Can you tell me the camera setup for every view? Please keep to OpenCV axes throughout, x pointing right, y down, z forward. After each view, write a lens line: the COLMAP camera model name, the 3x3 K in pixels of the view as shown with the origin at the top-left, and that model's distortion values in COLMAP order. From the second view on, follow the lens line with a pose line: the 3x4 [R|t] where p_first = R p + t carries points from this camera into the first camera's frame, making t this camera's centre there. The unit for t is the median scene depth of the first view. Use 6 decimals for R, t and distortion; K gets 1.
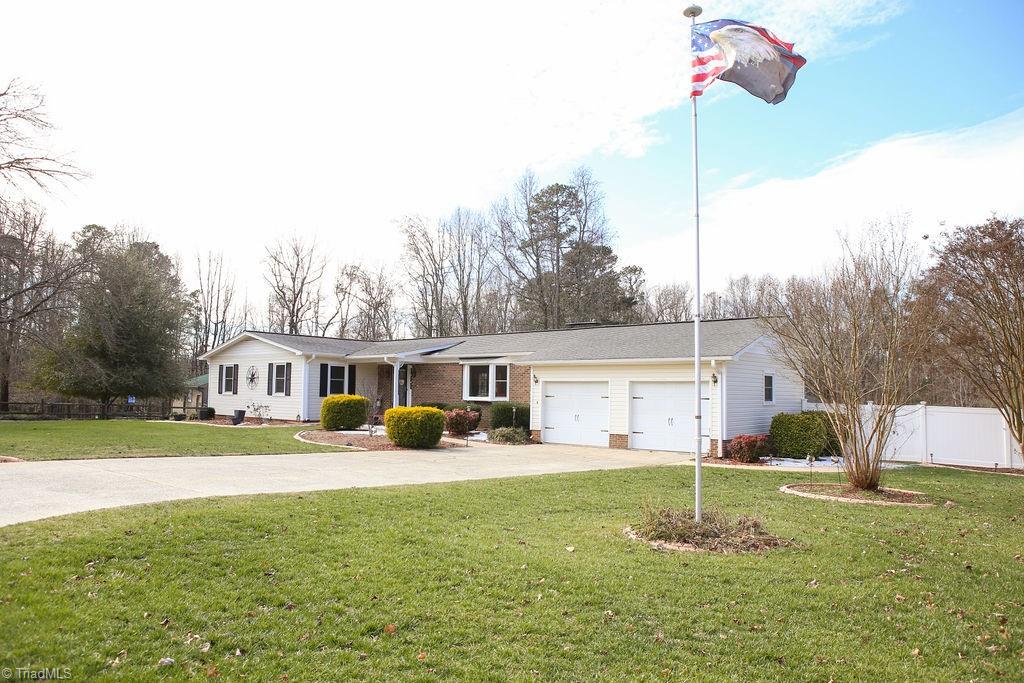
lens RADIAL K [[696.9, 0, 512.0], [0, 696.9, 341.5], [0, 0, 1]] dist [-0.098294, 0.106518]
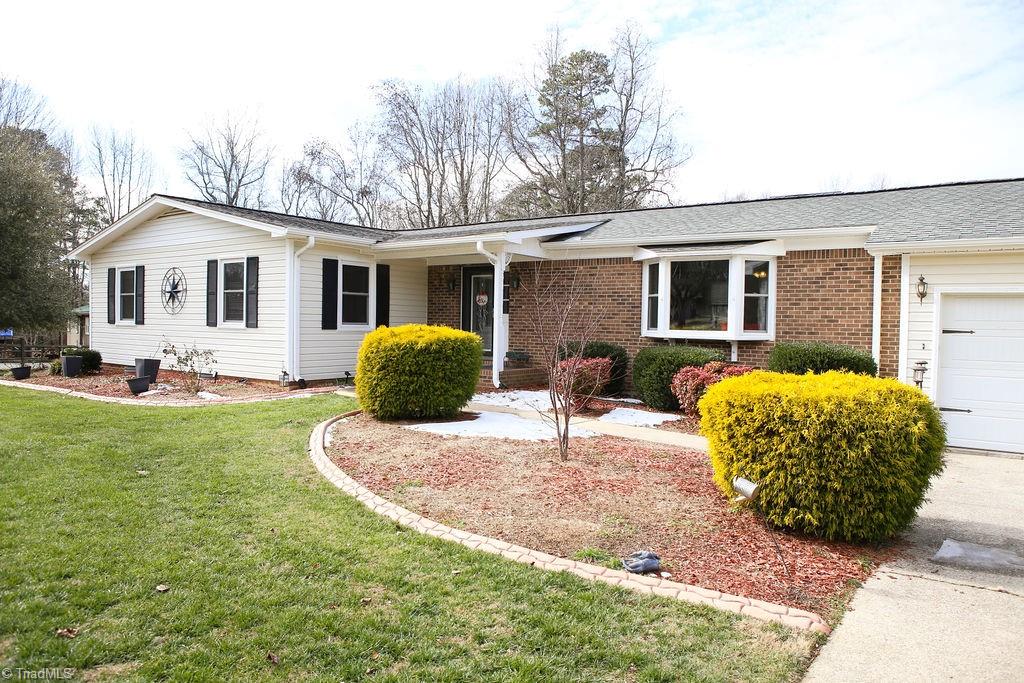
lens RADIAL K [[696.9, 0, 512.0], [0, 696.9, 341.5], [0, 0, 1]] dist [-0.098294, 0.106518]
pose [[0.995623, 0.001278, 0.093456, -0.189436], [-0.010669, 0.994924, 0.100059, 0.038647], [-0.092854, -0.100619, 0.990583, 0.508949]]
